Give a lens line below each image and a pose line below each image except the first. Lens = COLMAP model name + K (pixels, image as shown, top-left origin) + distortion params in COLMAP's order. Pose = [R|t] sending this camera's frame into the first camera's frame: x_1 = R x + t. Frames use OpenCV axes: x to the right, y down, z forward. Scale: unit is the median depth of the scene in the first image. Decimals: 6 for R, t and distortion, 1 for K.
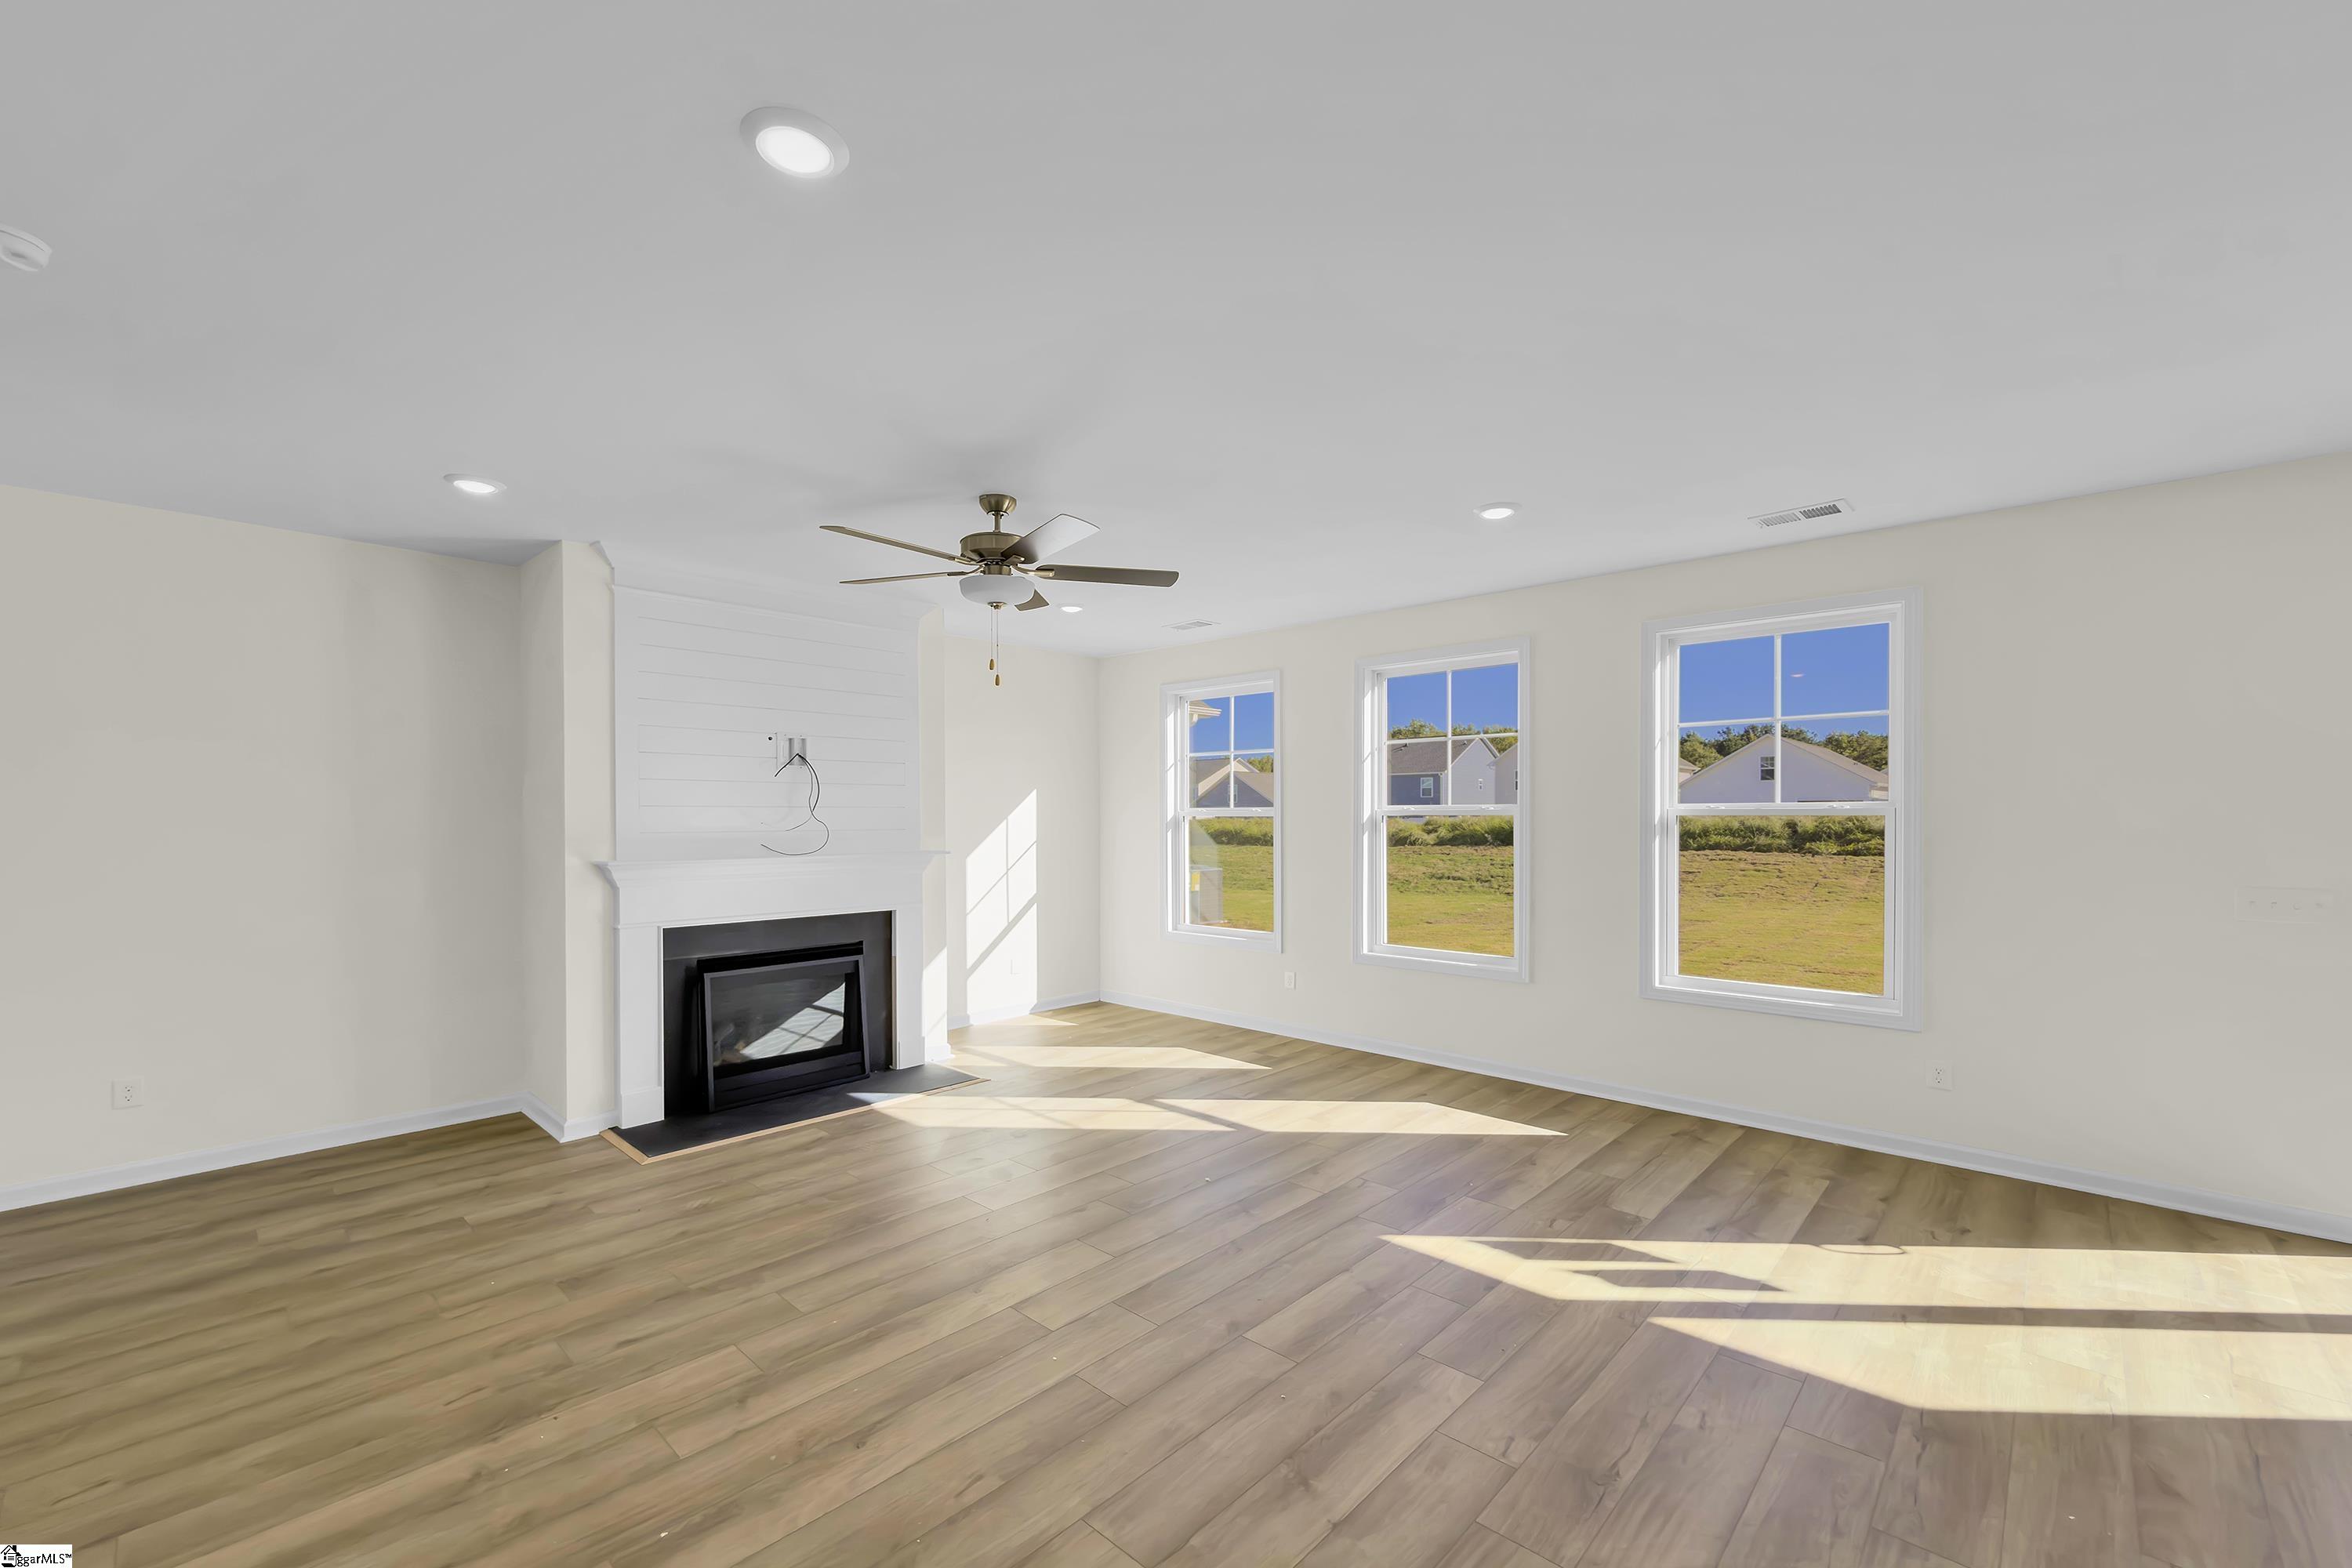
lens RADIAL K [[954.8, 0, 1173.4], [0, 954.8, 816.0], [0, 0, 1]] dist [0.000069, -0.000163]
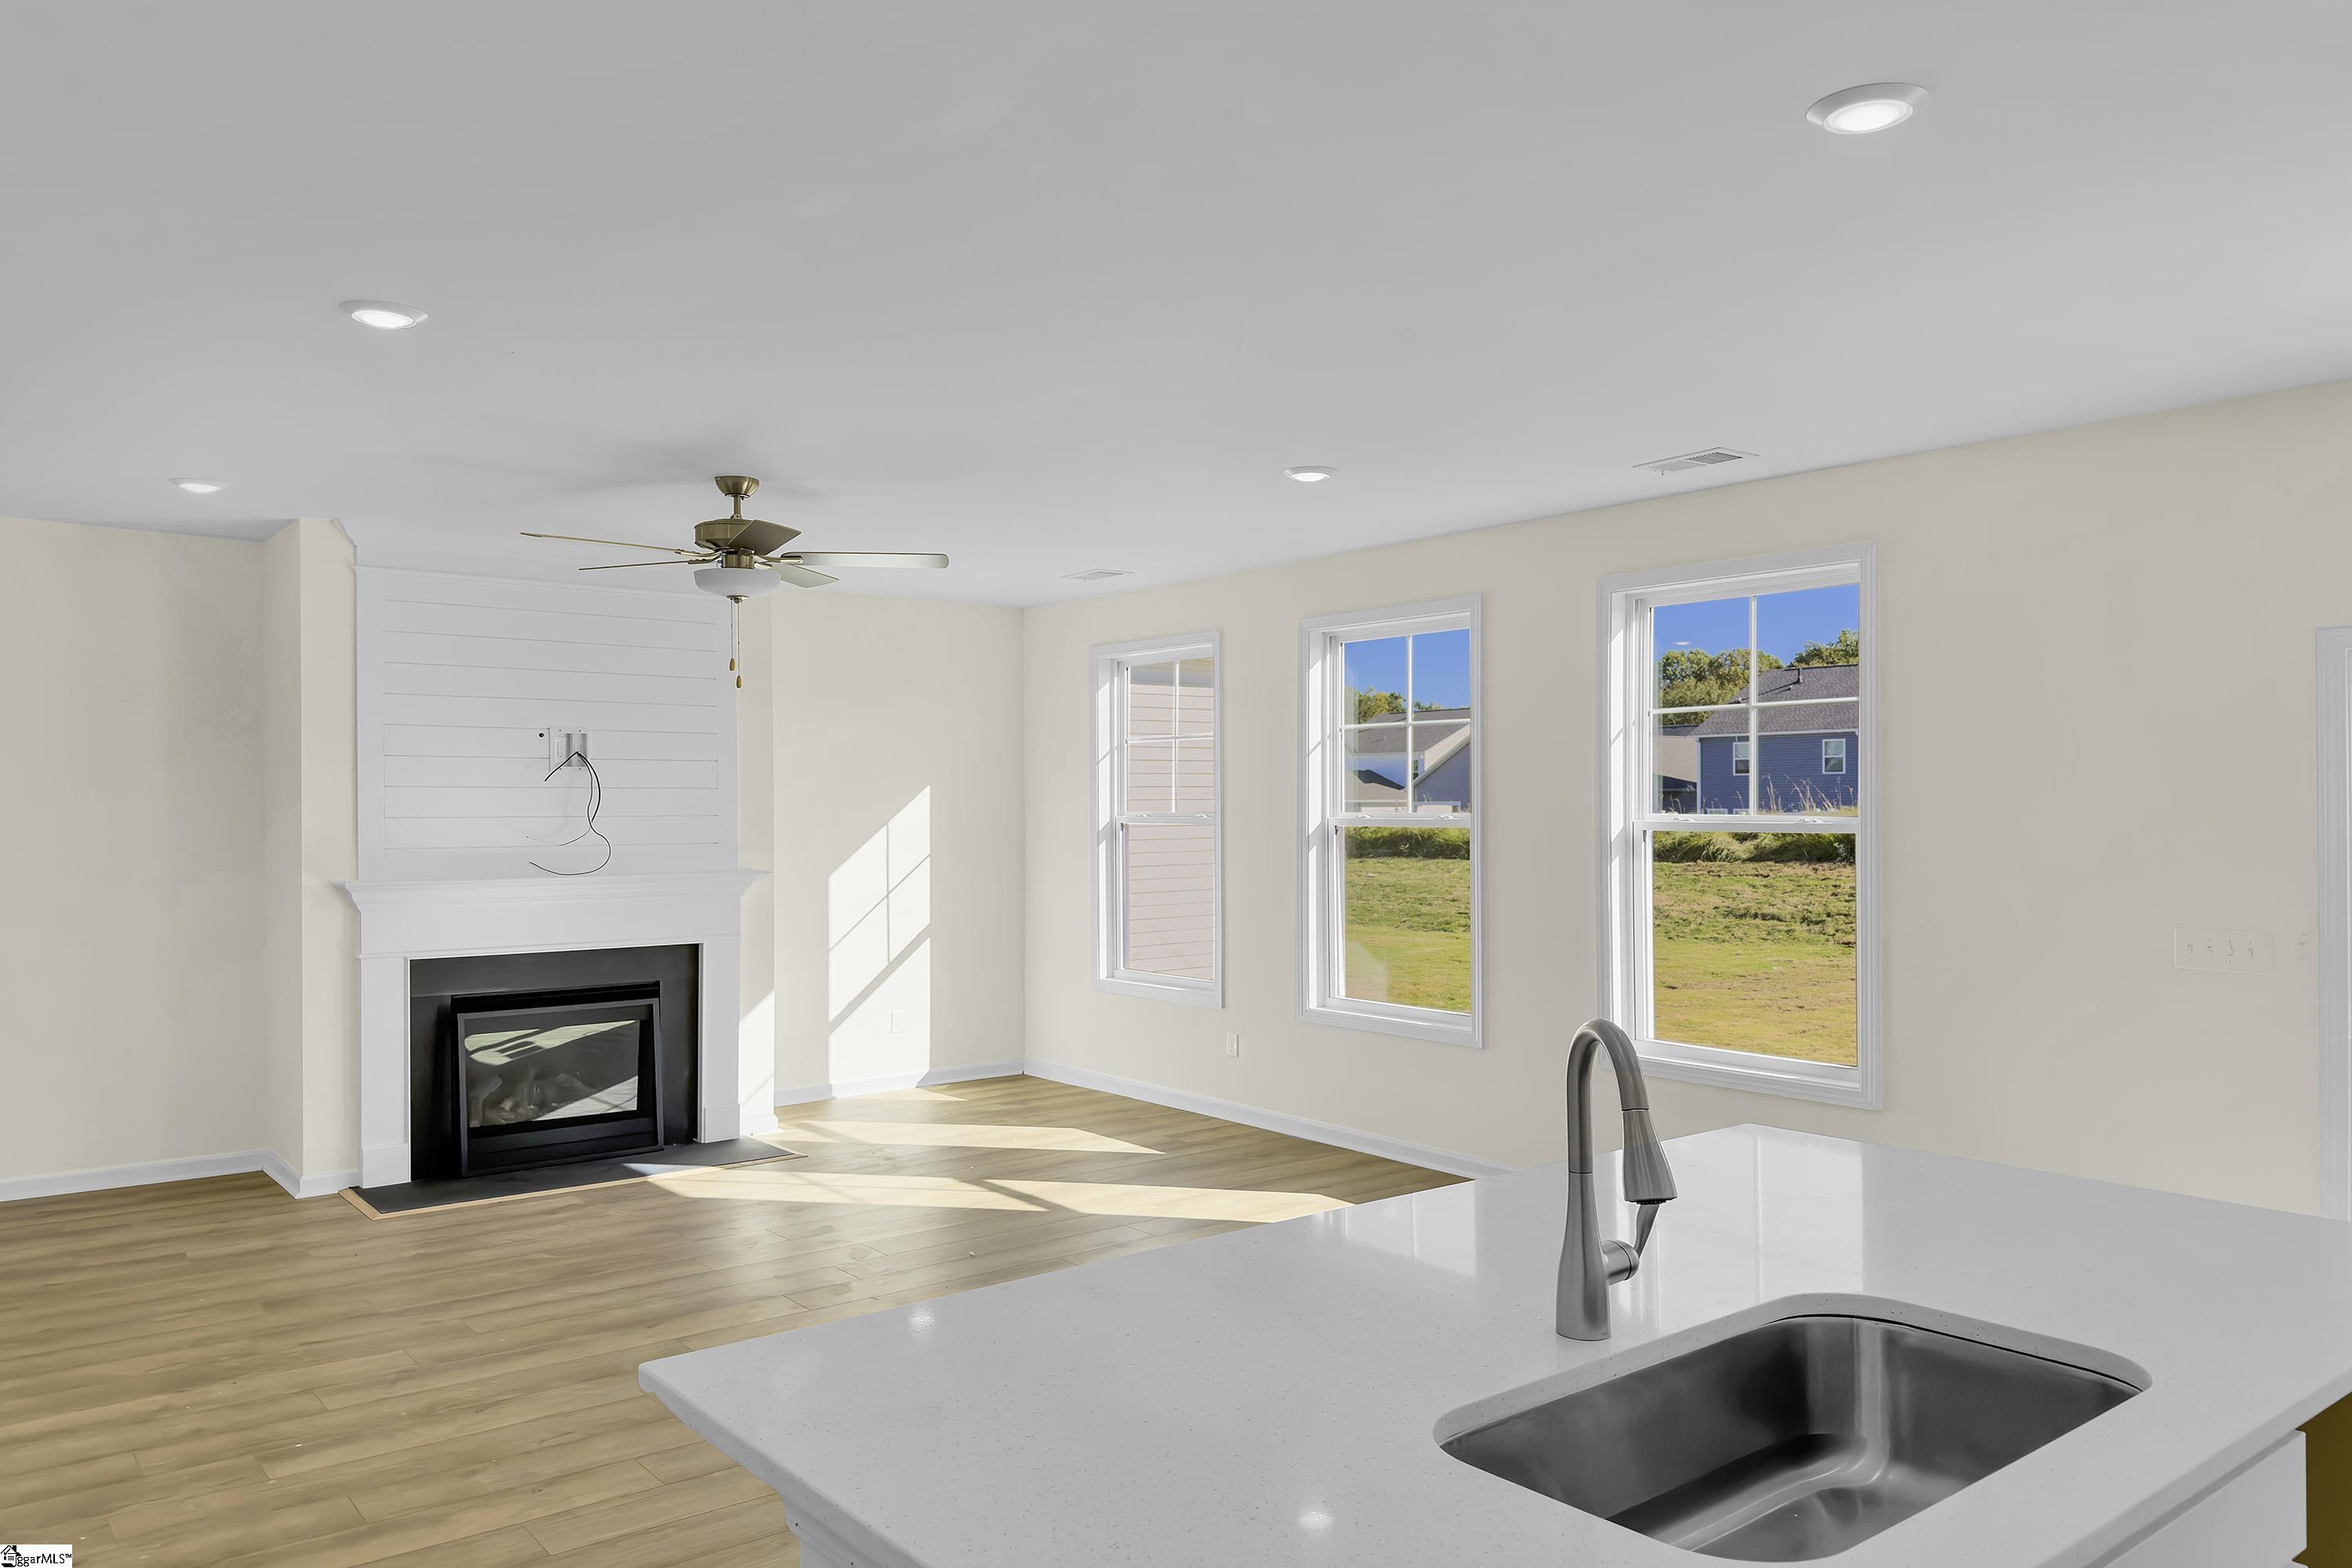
lens RADIAL K [[1642.0, 0, 1168.2], [0, 1642.0, 796.4], [0, 0, 1]] dist [0.092582, -0.124731]
pose [[0.989120, -0.000864, -0.147110, 0.360803], [0.000090, 0.999986, -0.005269, -0.021472], [0.147112, 0.005198, 0.989106, -0.386600]]
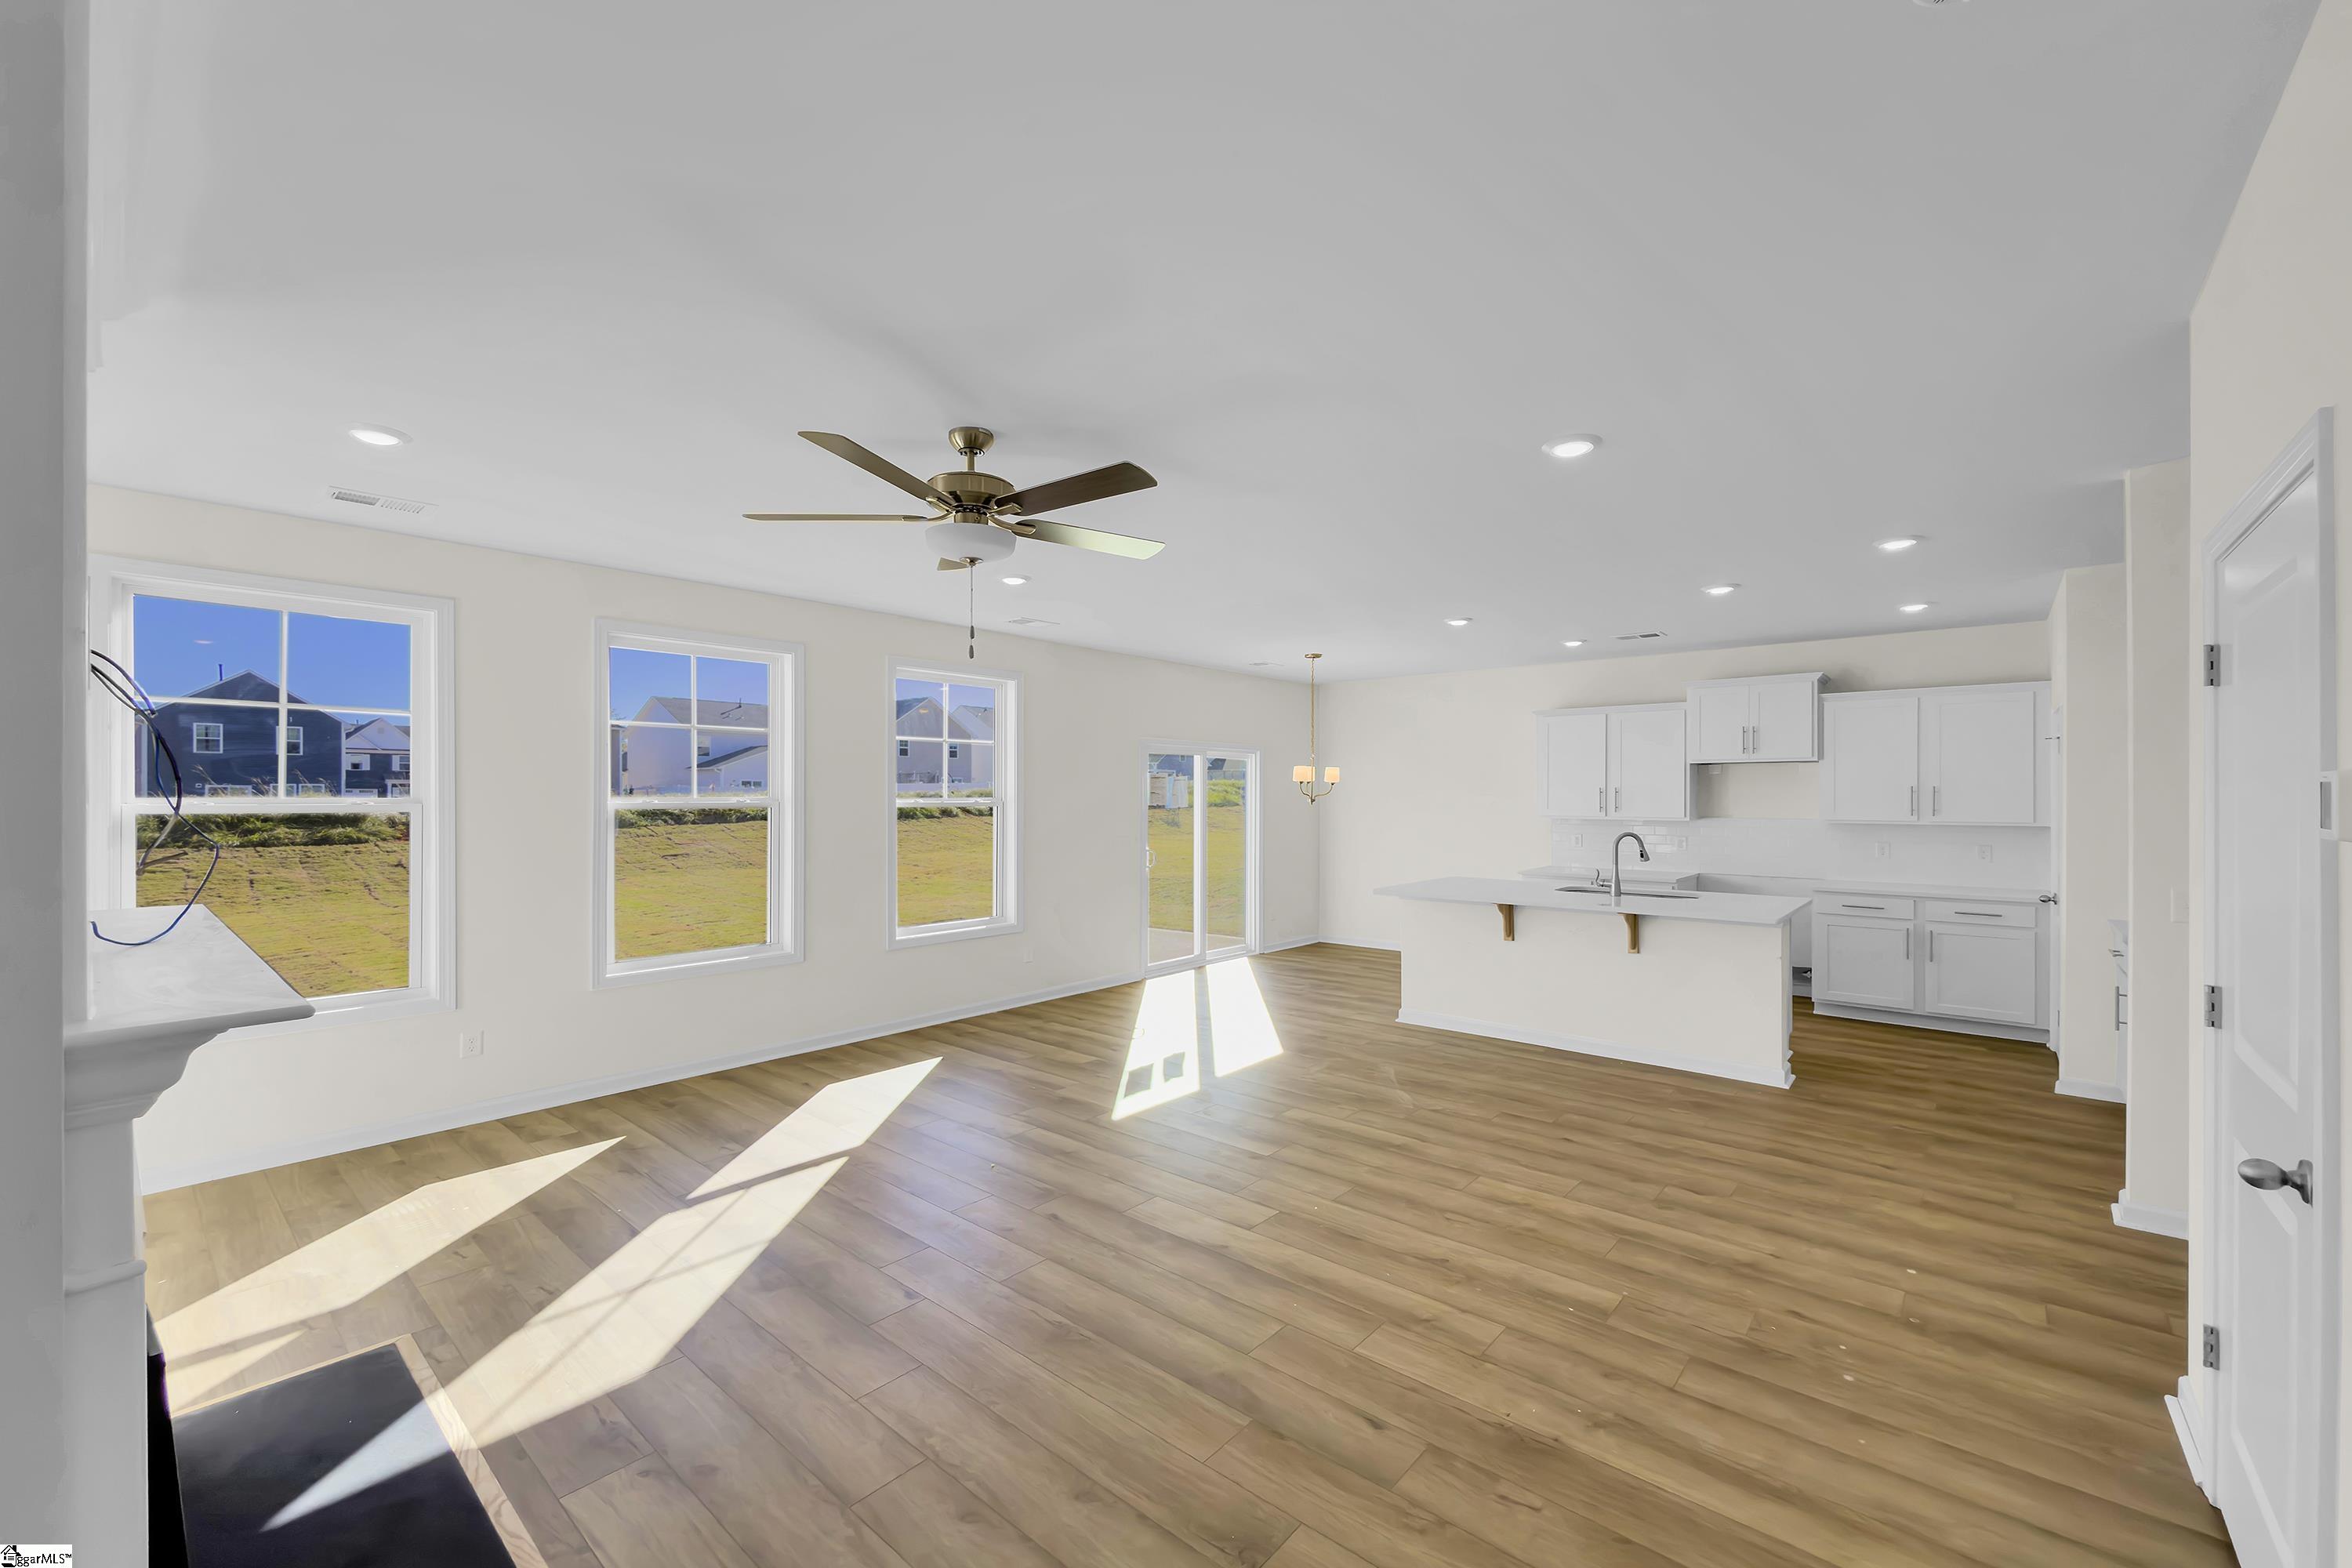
lens RADIAL K [[941.9, 0, 1180.3], [0, 941.9, 792.3], [0, 0, 1]] dist [-0.000721, 0.000127]
pose [[-0.042854, 0.006842, 0.999058, -0.821476], [0.000912, 0.999976, -0.006809, -0.011782], [-0.999081, 0.000620, -0.042860, 0.698255]]
